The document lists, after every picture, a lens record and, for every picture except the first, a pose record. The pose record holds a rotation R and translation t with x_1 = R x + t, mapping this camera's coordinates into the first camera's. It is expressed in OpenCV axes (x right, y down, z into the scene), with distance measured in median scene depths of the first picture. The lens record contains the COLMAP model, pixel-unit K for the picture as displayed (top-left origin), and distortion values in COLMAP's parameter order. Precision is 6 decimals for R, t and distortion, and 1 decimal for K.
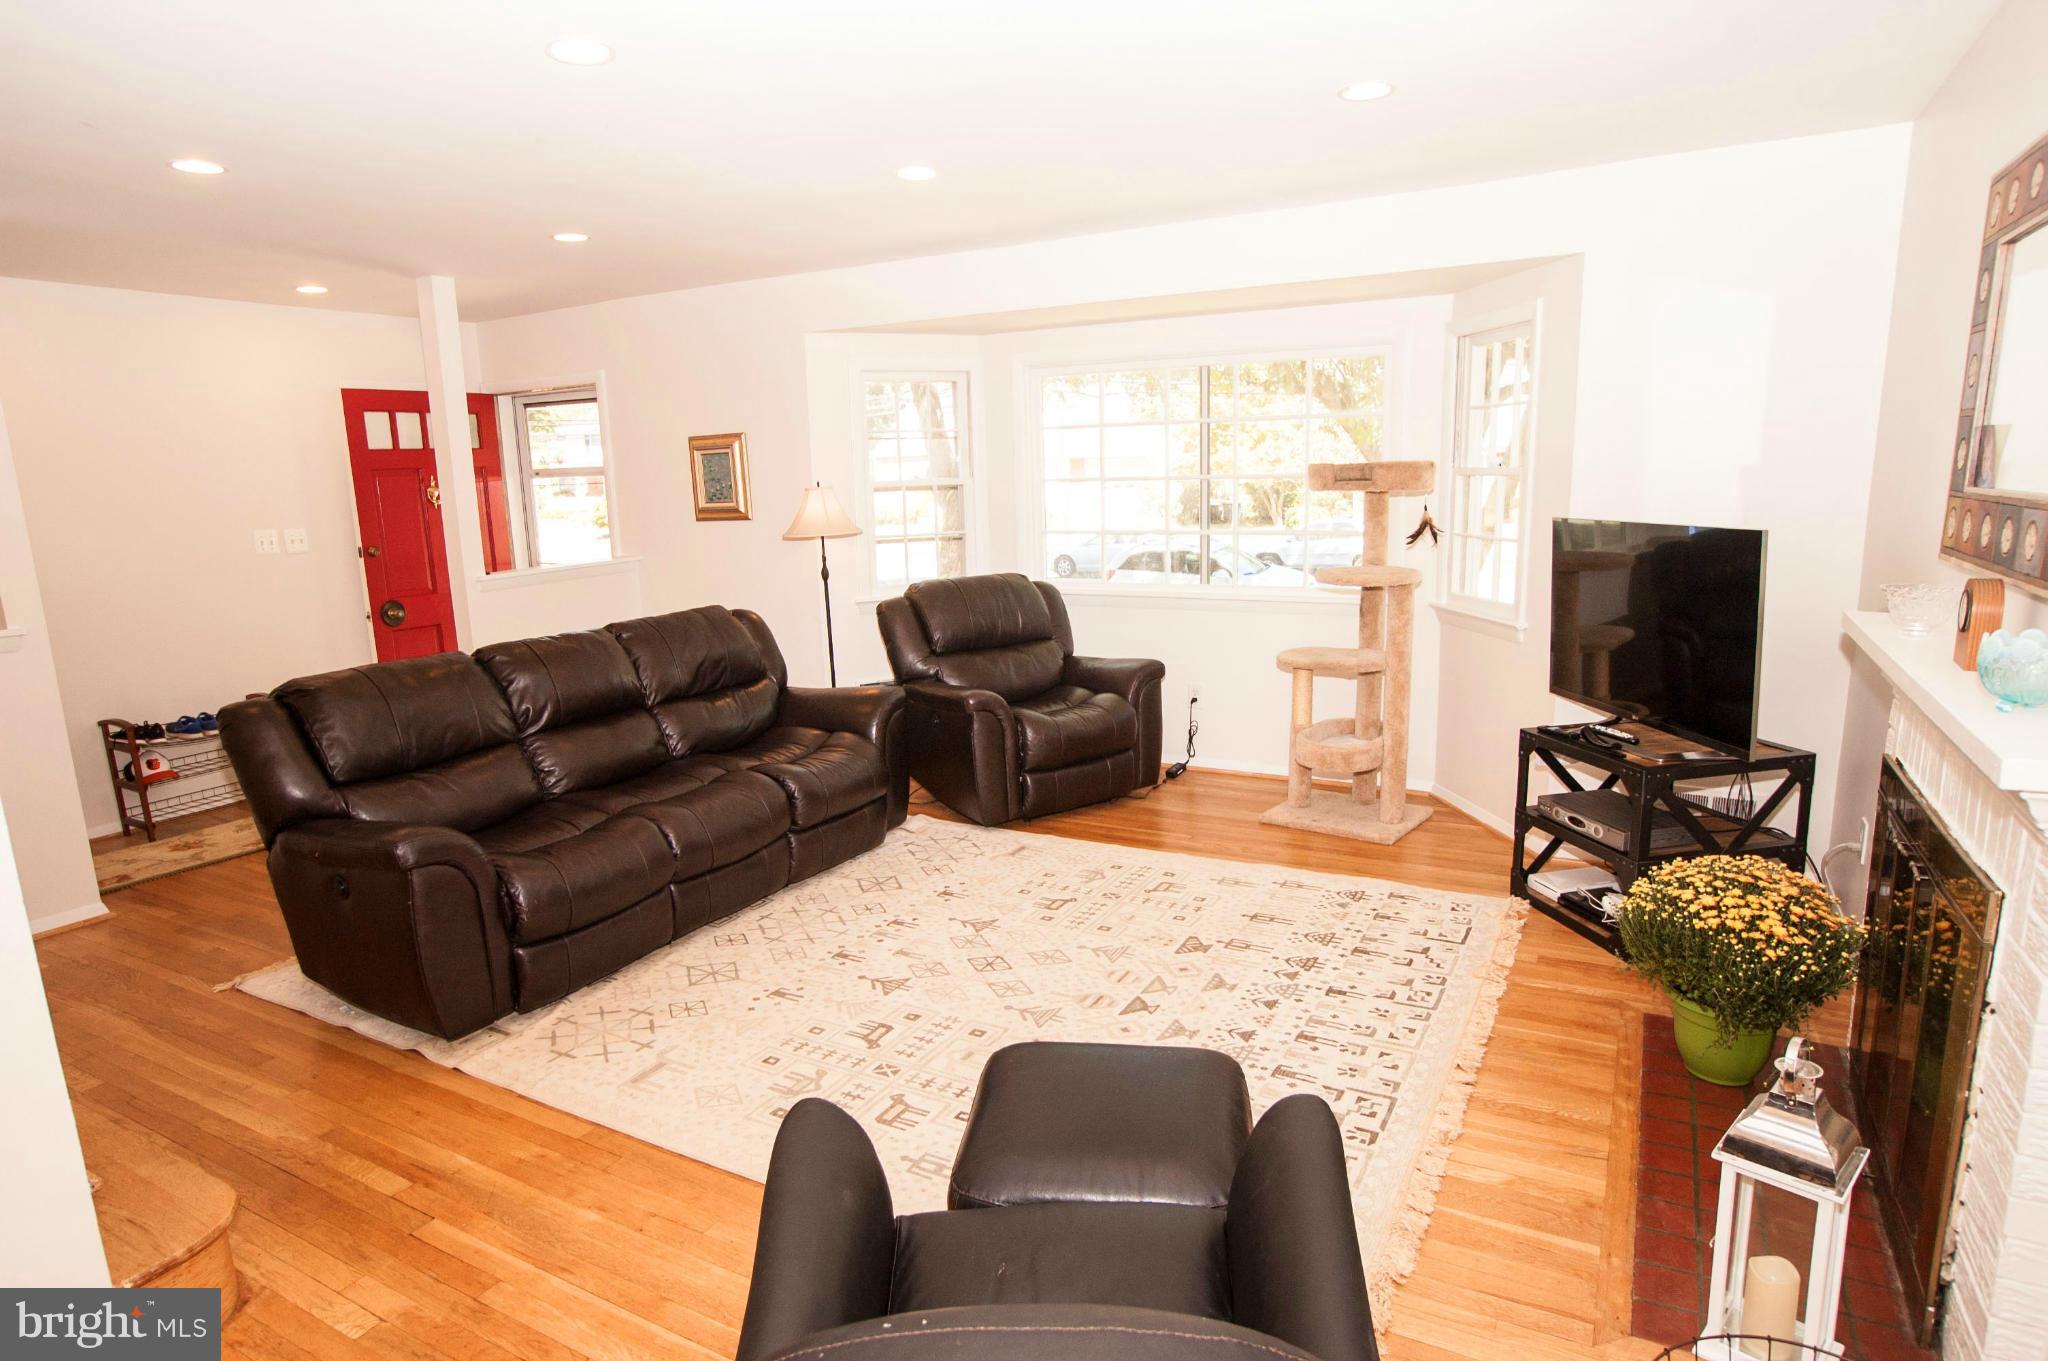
lens RADIAL K [[1157.8, 0, 1023.4], [0, 1157.8, 685.0], [0, 0, 1]] dist [-0.003051, 0.000127]
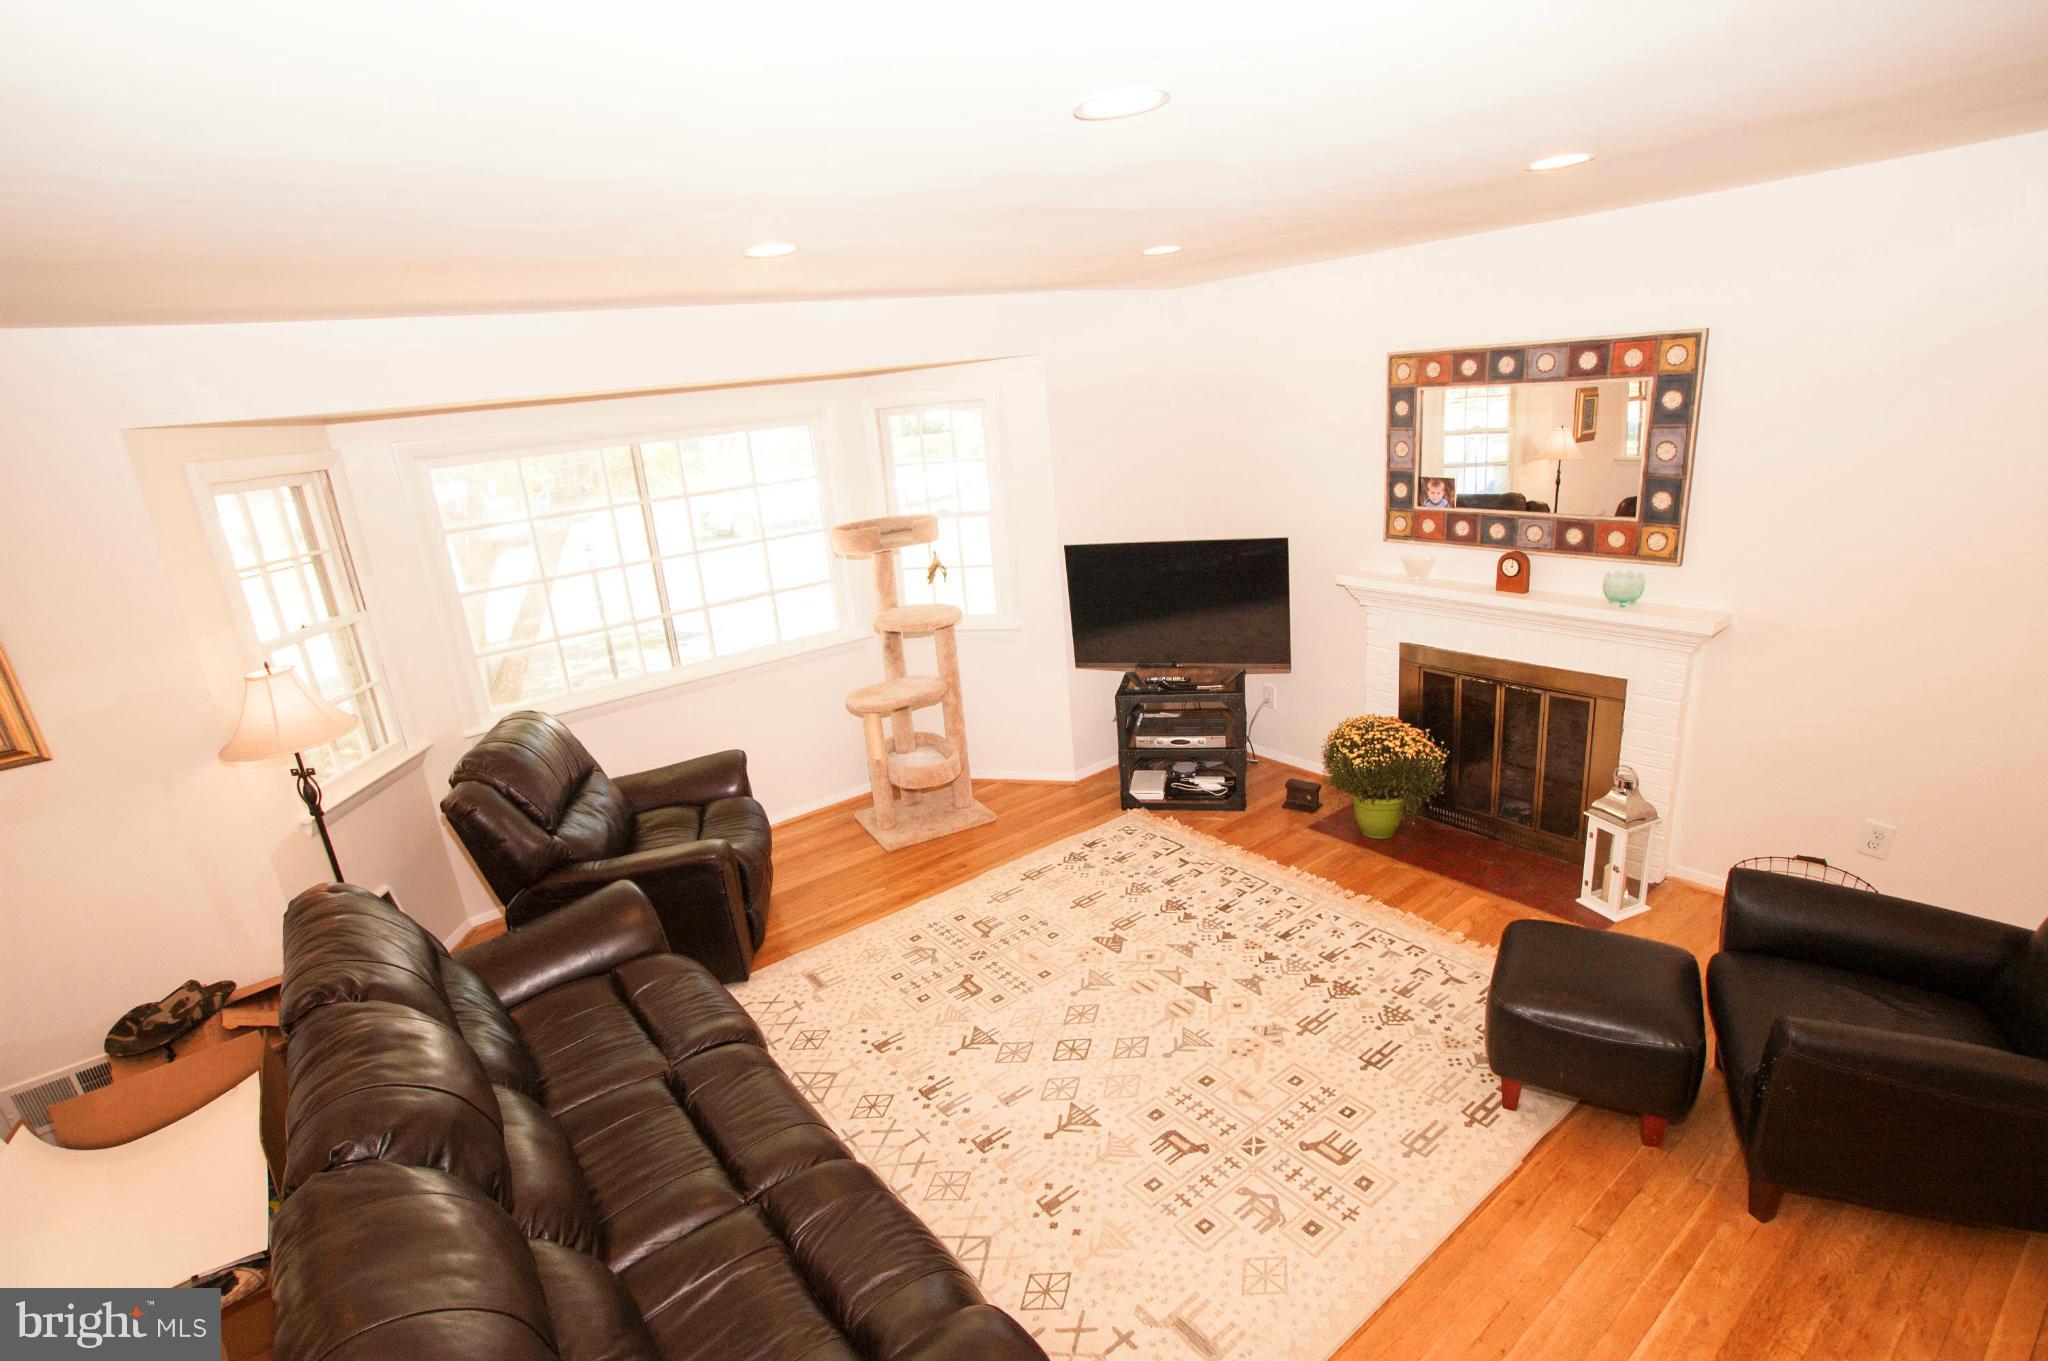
lens RADIAL K [[989.4, 0, 1022.4], [0, 989.4, 686.1], [0, 0, 1]] dist [-0.022818, -0.000025]
pose [[0.414329, -0.264805, 0.870753, -0.693189], [0.248679, 0.953269, 0.171571, -0.218627], [-0.875494, 0.145451, 0.460818, 0.561413]]
